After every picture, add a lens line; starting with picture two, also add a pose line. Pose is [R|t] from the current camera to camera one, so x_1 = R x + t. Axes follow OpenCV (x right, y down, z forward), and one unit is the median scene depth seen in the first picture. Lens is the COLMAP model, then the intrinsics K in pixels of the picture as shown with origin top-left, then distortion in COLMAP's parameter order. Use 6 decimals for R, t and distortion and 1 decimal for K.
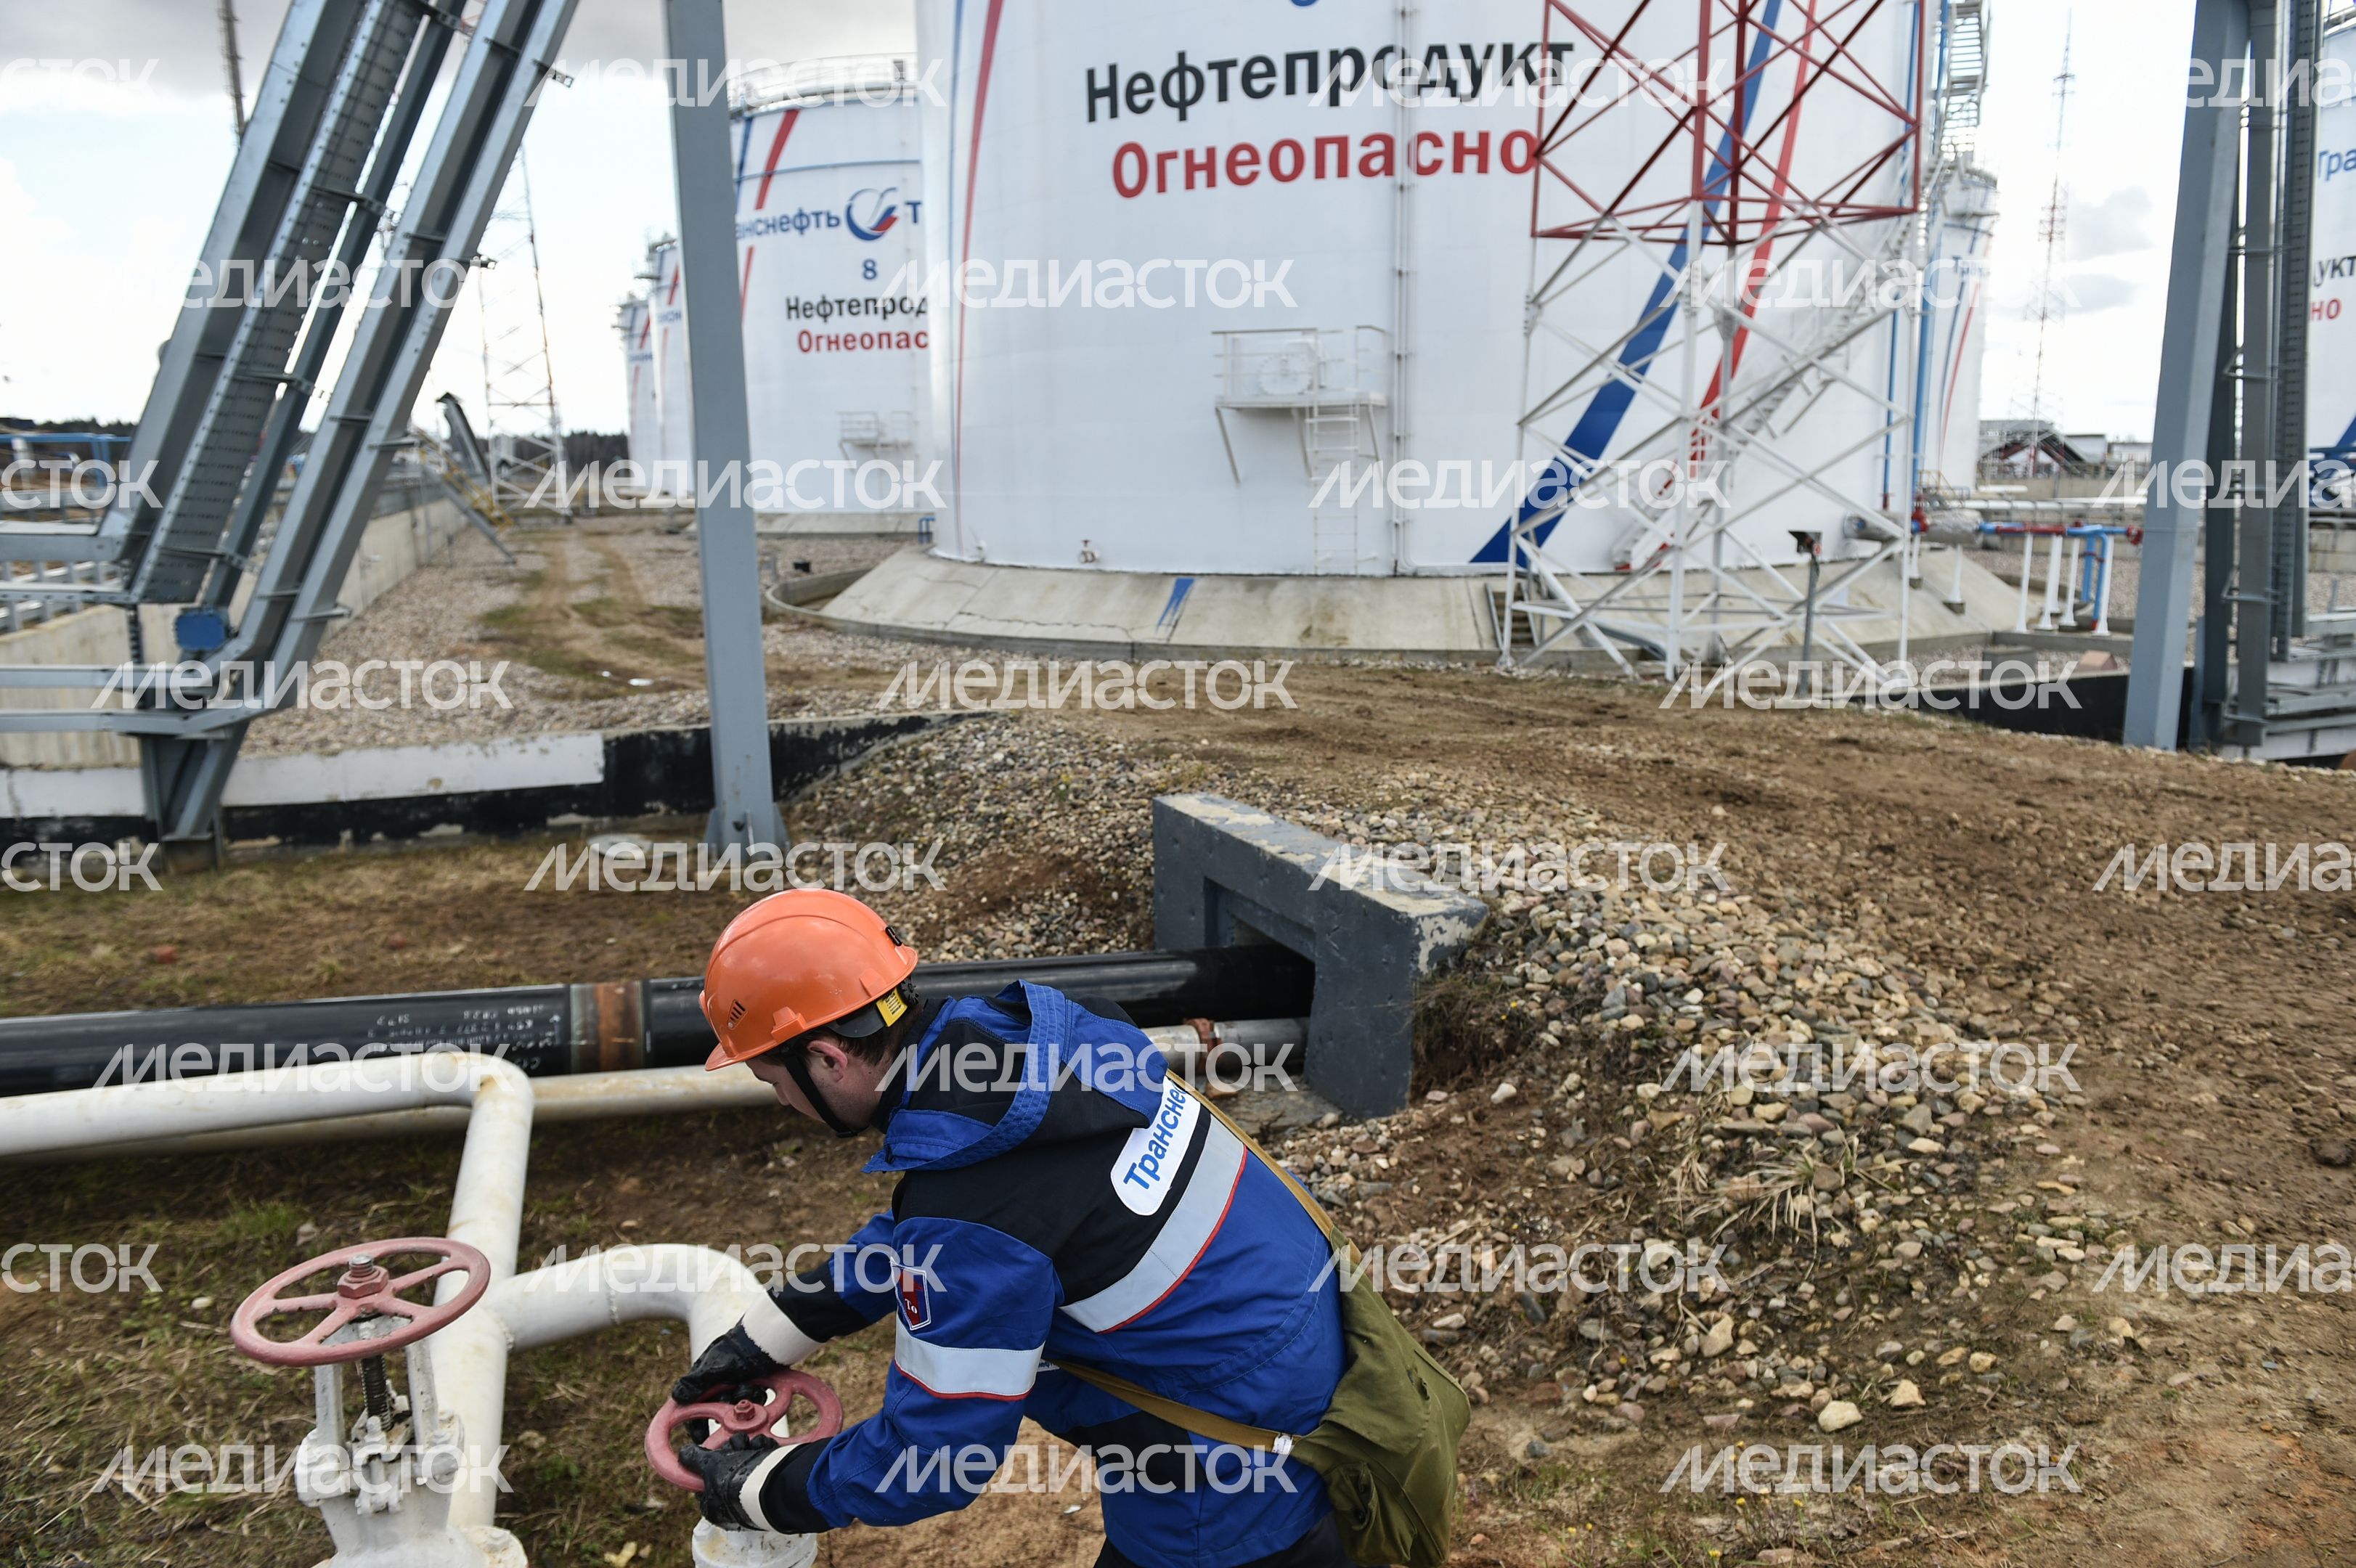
lens RADIAL K [[1608.4, 0, 1167.2], [0, 1608.4, 787.8], [0, 0, 1]] dist [-0.001835, -0.000629]
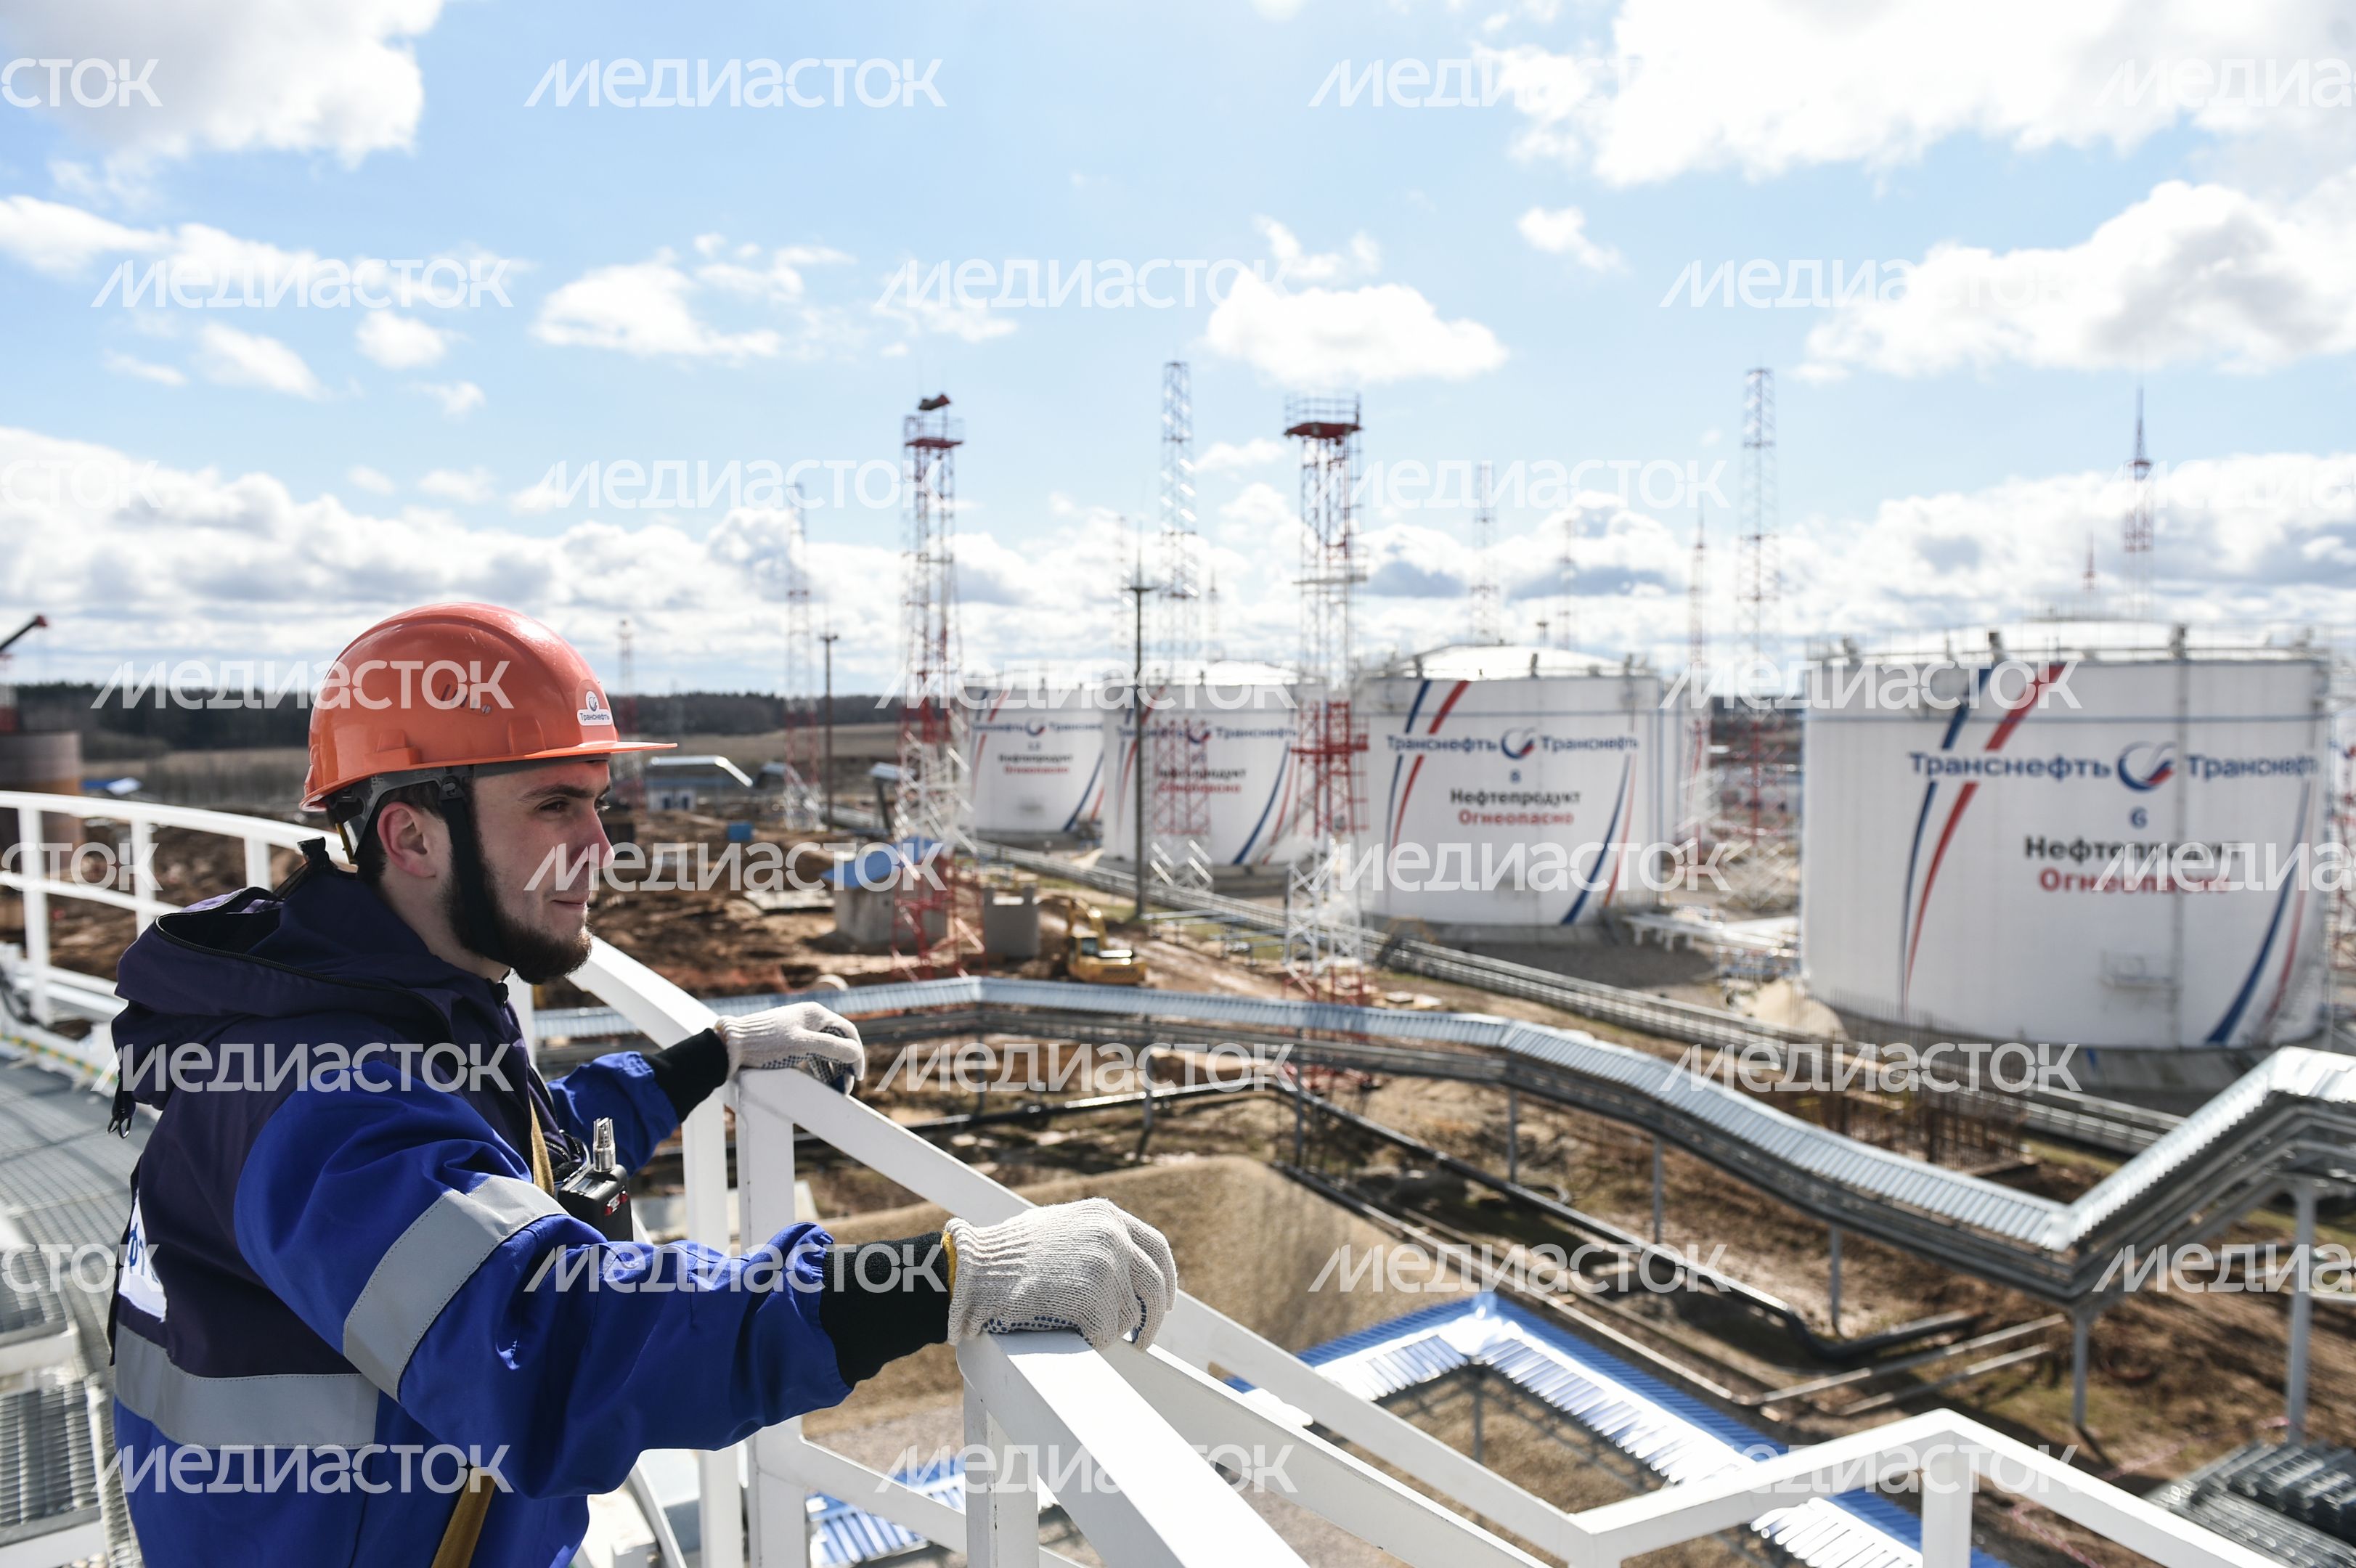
lens RADIAL K [[1566.9, 0, 1179.0], [0, 1566.9, 786.5], [0, 0, 1]] dist [-0.010647, -0.012924]
pose [[0.995091, -0.000775, 0.098962, -1.632896], [0.015128, 0.989408, -0.144370, -0.214598], [-0.097802, 0.145158, 0.984563, -1.255051]]
